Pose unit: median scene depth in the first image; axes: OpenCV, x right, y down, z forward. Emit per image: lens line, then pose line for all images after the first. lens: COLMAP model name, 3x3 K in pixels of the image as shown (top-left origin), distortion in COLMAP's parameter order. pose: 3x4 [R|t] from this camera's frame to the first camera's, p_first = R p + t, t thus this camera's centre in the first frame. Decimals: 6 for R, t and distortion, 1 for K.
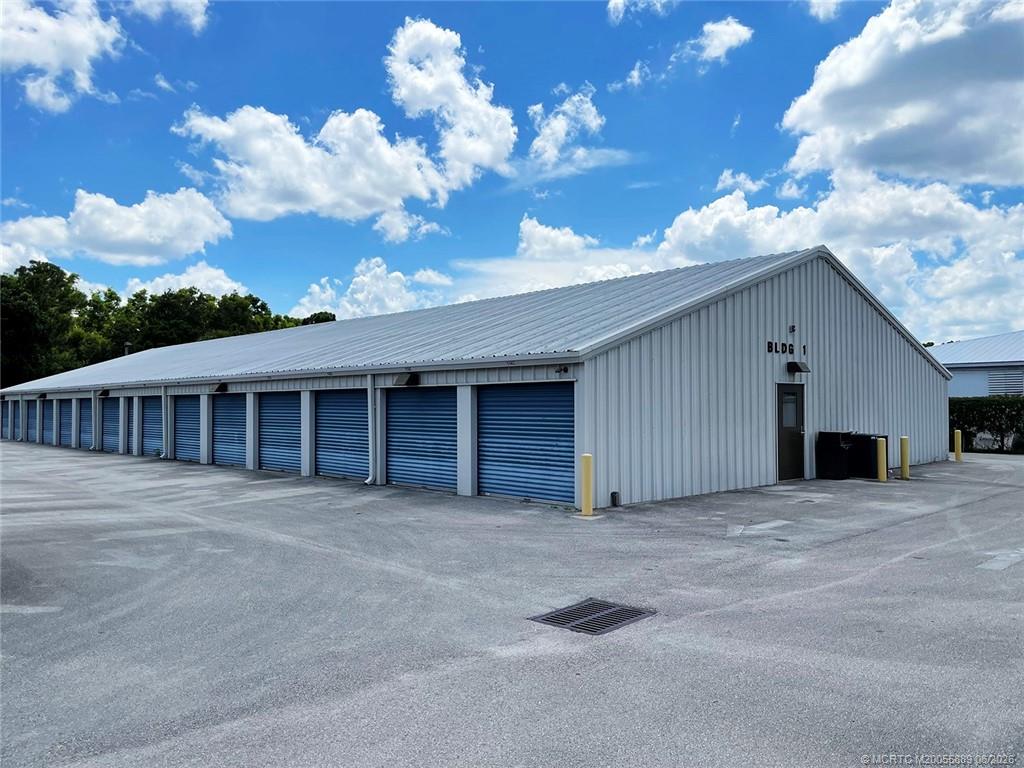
lens RADIAL K [[755.6, 0, 512.0], [0, 755.6, 384.0], [0, 0, 1]] dist [0.038708, -0.004923]
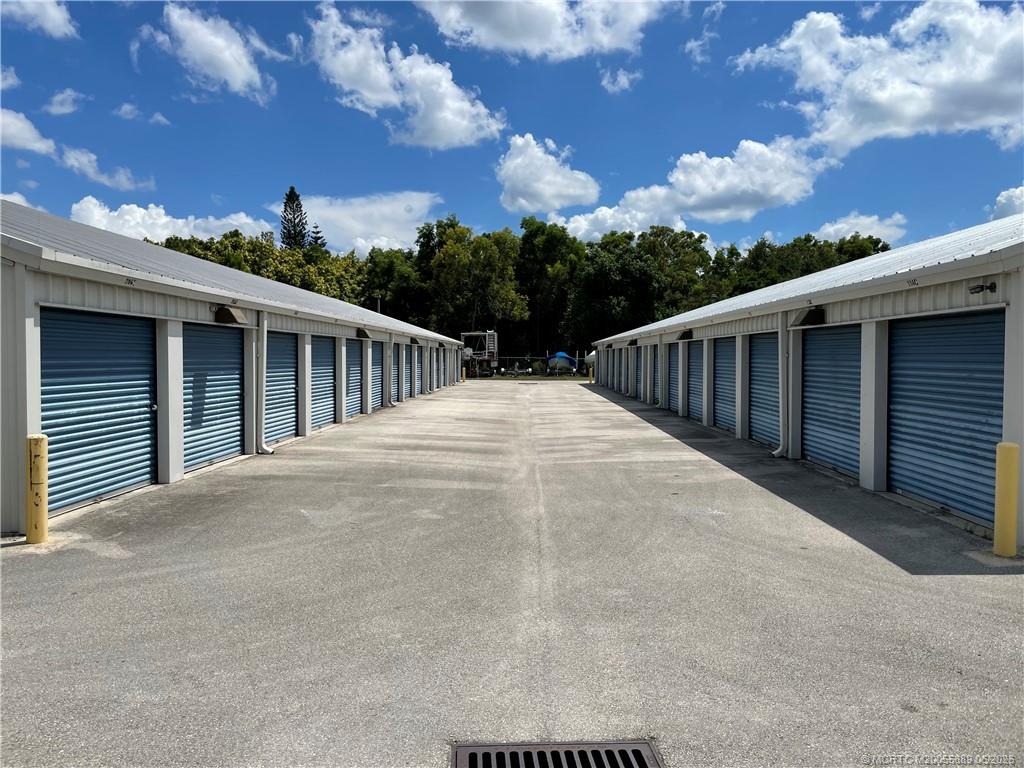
lens RADIAL K [[755.6, 0, 512.0], [0, 755.6, 384.0], [0, 0, 1]] dist [0.038708, -0.004923]
pose [[0.687076, 0.029084, -0.726003, 0.185617], [0.018064, 0.998206, 0.057083, 0.010544], [0.726361, -0.052335, 0.685318, 0.286079]]
